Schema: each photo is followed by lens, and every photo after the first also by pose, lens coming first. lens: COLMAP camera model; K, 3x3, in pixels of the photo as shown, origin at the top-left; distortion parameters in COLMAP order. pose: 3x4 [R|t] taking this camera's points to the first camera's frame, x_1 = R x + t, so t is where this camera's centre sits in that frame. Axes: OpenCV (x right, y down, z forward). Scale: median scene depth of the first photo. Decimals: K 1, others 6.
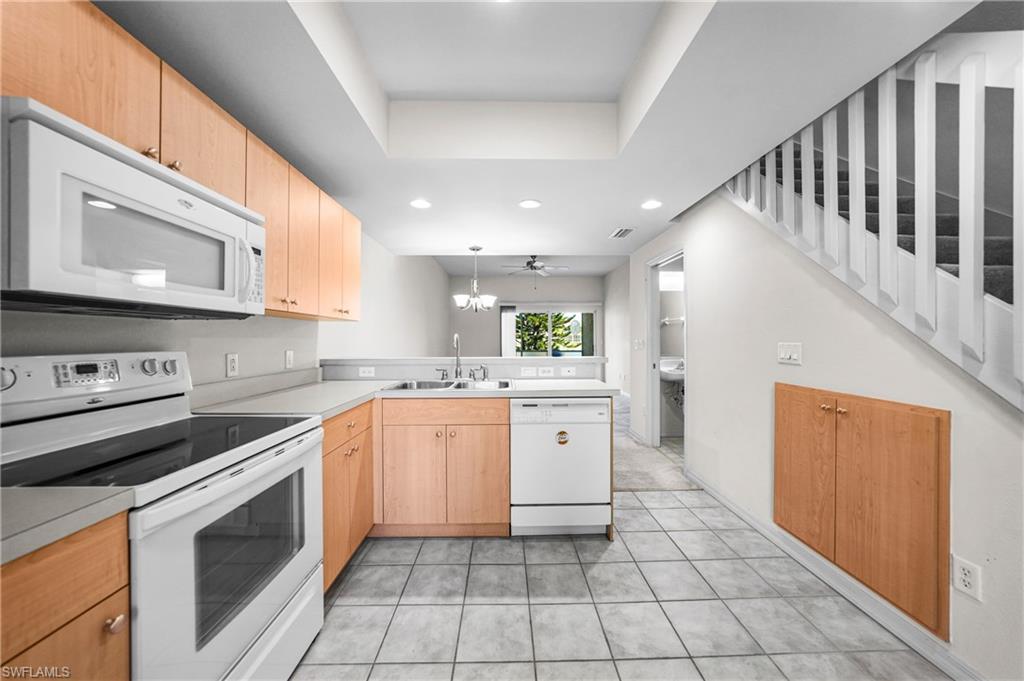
lens RADIAL K [[359.7, 0, 512.0], [0, 359.7, 340.5], [0, 0, 1]] dist [-0.030015, 0.007266]
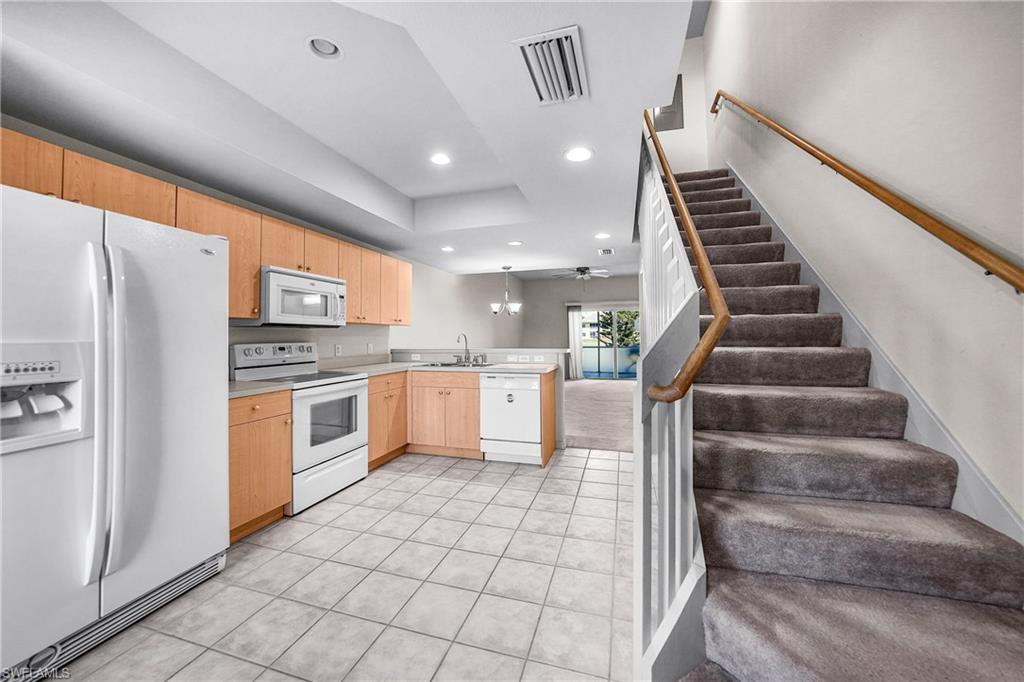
lens RADIAL K [[367.4, 0, 514.0], [0, 367.4, 329.6], [0, 0, 1]] dist [-0.031203, 0.007715]
pose [[0.953132, -0.009739, -0.302399, 0.638262], [0.003986, 0.999799, -0.019635, -0.000884], [0.302529, 0.017509, 0.952979, -0.539440]]
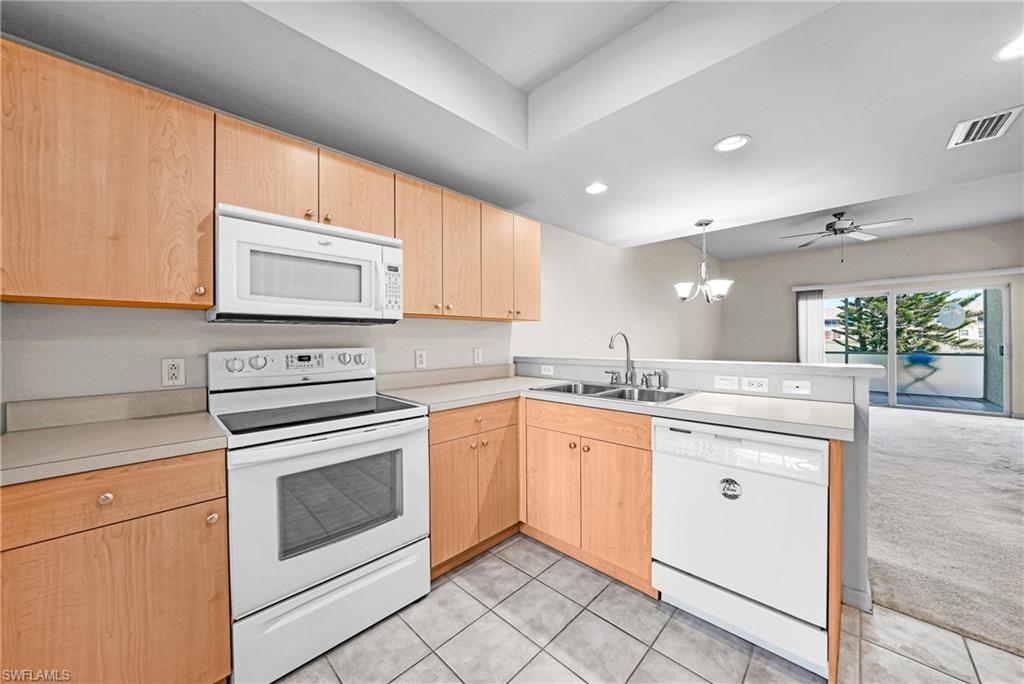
lens RADIAL K [[359.7, 0, 512.0], [0, 359.7, 342.0], [0, 0, 1]] dist [-0.030015, 0.007266]
pose [[0.703883, 0.000900, -0.710316, 0.309942], [0.005887, 0.999957, 0.007100, 0.000079], [0.710292, -0.009179, 0.703847, 0.268252]]
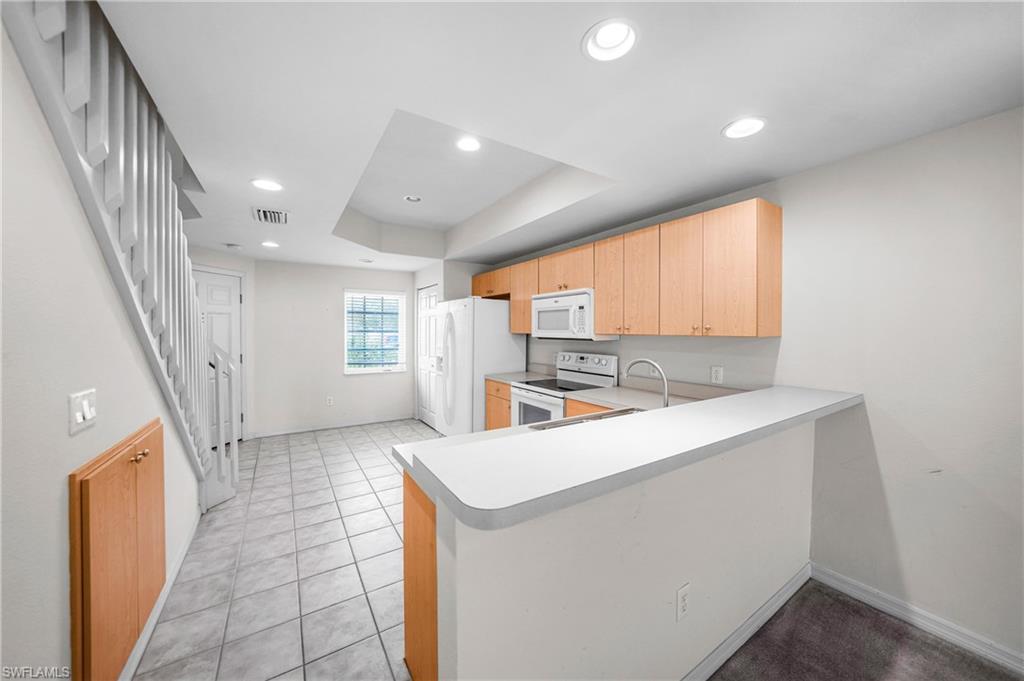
lens RADIAL K [[359.7, 0, 512.0], [0, 359.7, 340.5], [0, 0, 1]] dist [-0.030015, 0.007266]
pose [[-0.850927, 0.014981, -0.525069, 0.454183], [-0.002243, 0.999480, 0.032152, -0.085255], [0.525278, 0.028537, -0.850452, 1.668801]]
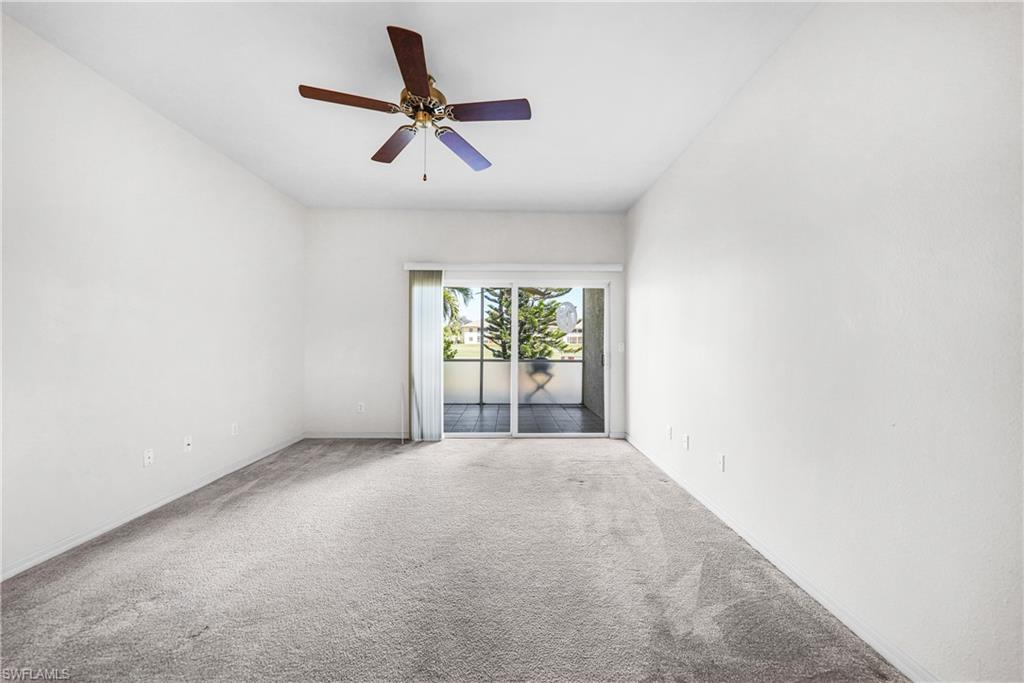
lens RADIAL K [[367.4, 0, 514.0], [0, 367.4, 330.1], [0, 0, 1]] dist [-0.031203, 0.007715]
pose [[0.999966, 0.007382, -0.003792, 0.457462], [-0.007495, 0.999499, -0.030758, -0.014690], [0.003563, 0.030785, 0.999520, 2.156363]]
